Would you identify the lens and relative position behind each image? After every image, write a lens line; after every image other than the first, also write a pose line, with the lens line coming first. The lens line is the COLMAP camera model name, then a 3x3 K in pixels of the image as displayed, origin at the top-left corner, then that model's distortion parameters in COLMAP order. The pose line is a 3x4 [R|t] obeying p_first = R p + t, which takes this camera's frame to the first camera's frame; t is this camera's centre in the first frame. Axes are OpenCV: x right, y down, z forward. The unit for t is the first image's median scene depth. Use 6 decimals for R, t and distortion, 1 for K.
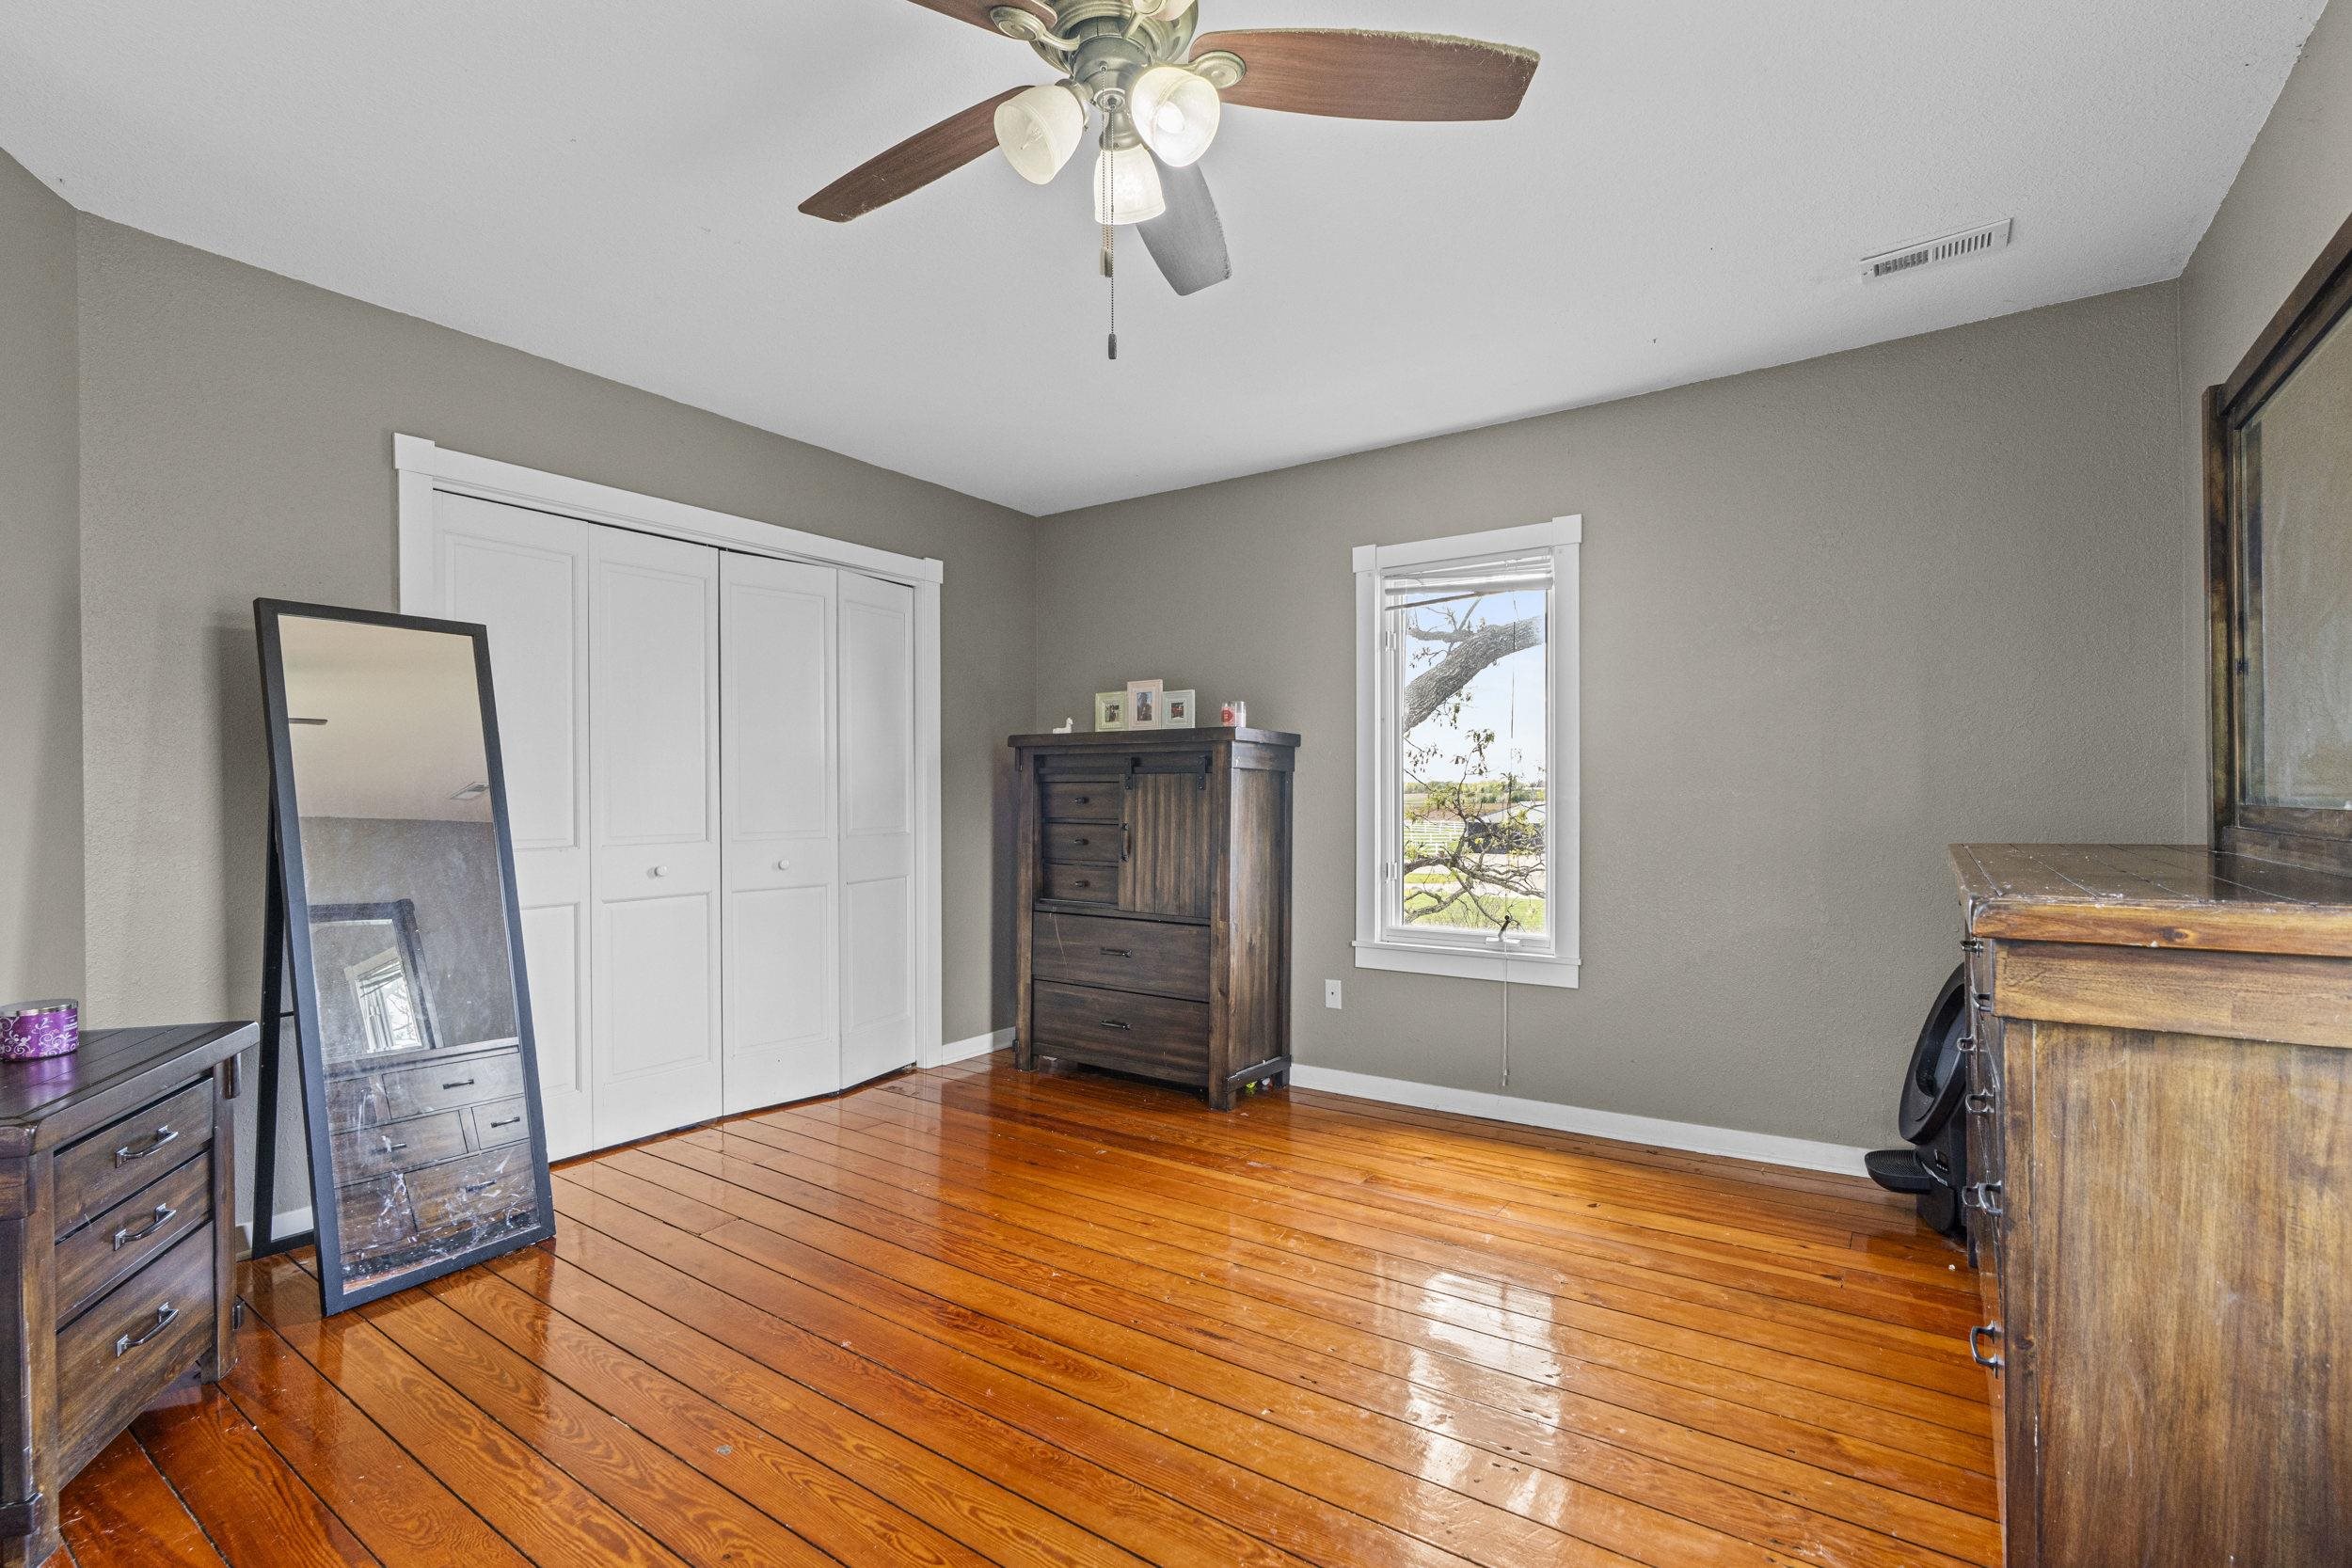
lens RADIAL K [[1067.3, 0, 1178.2], [0, 1067.3, 796.5], [0, 0, 1]] dist [-0.008387, 0.002304]
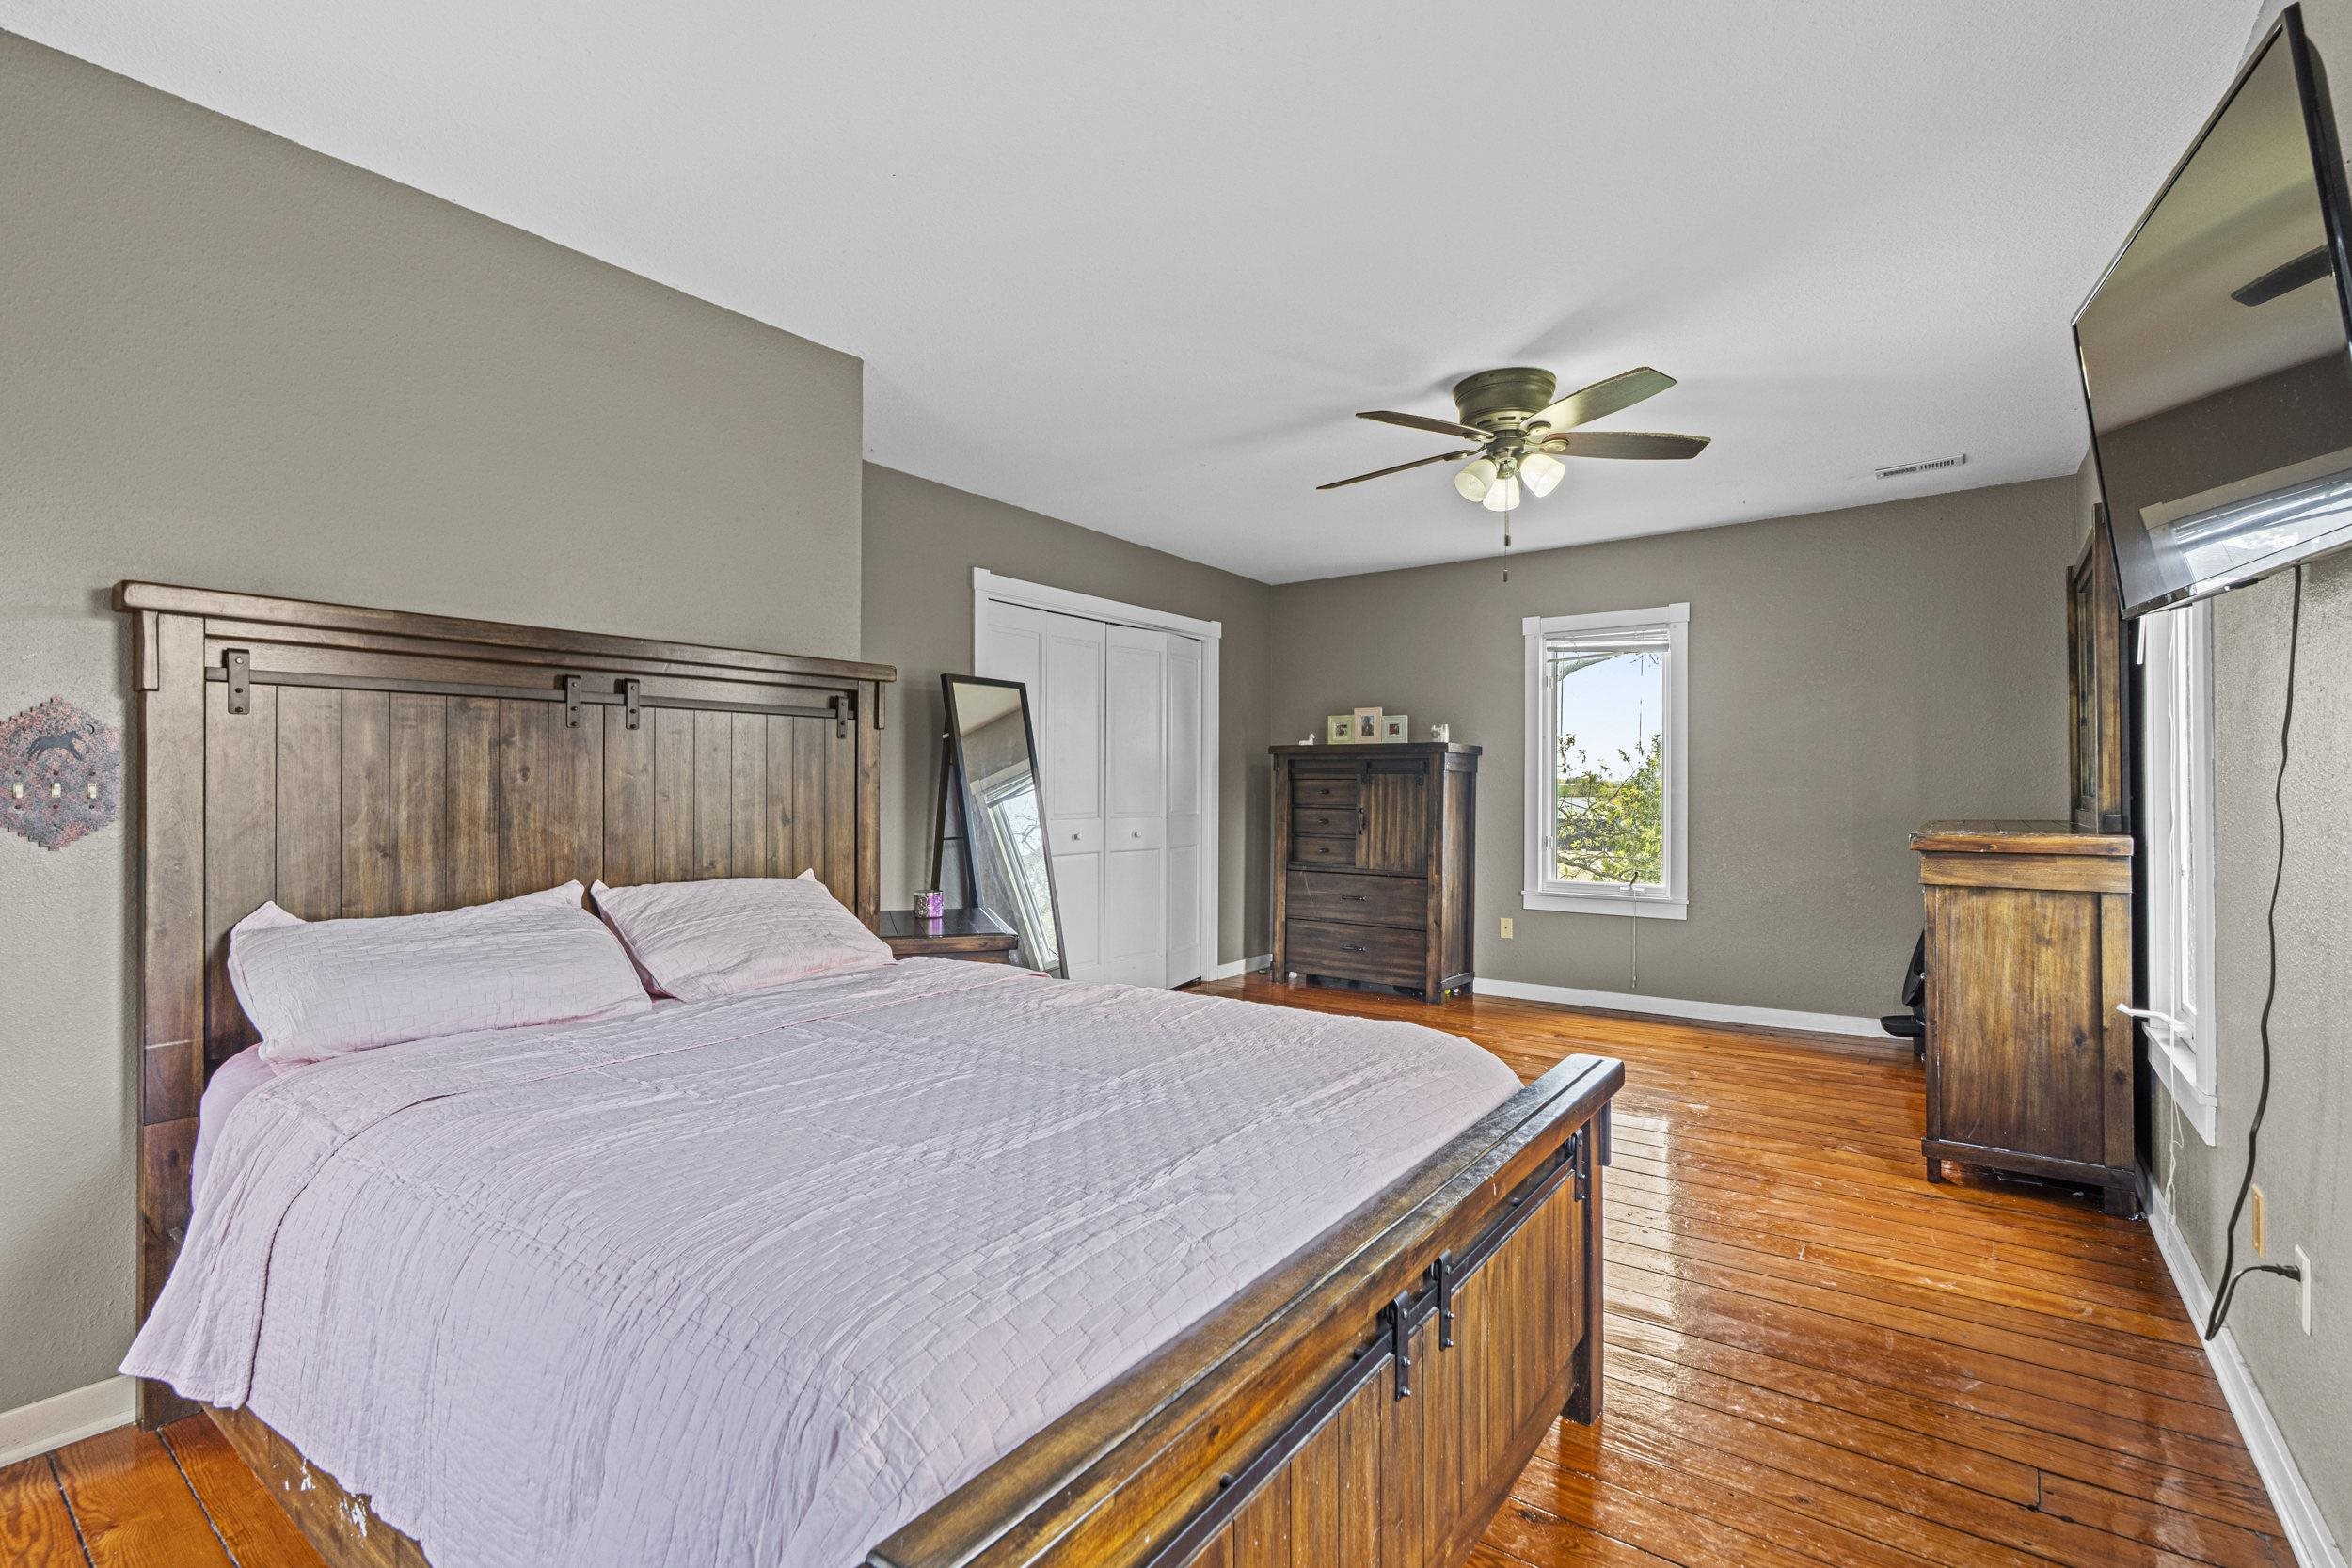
lens RADIAL K [[1067.3, 0, 1169.3], [0, 1067.3, 779.5], [0, 0, 1]] dist [-0.008387, 0.002304]
pose [[0.999363, 0.005595, -0.035248, -0.267479], [-0.005974, 0.999926, -0.010639, 0.003488], [0.035186, 0.010843, 0.999322, -0.465920]]
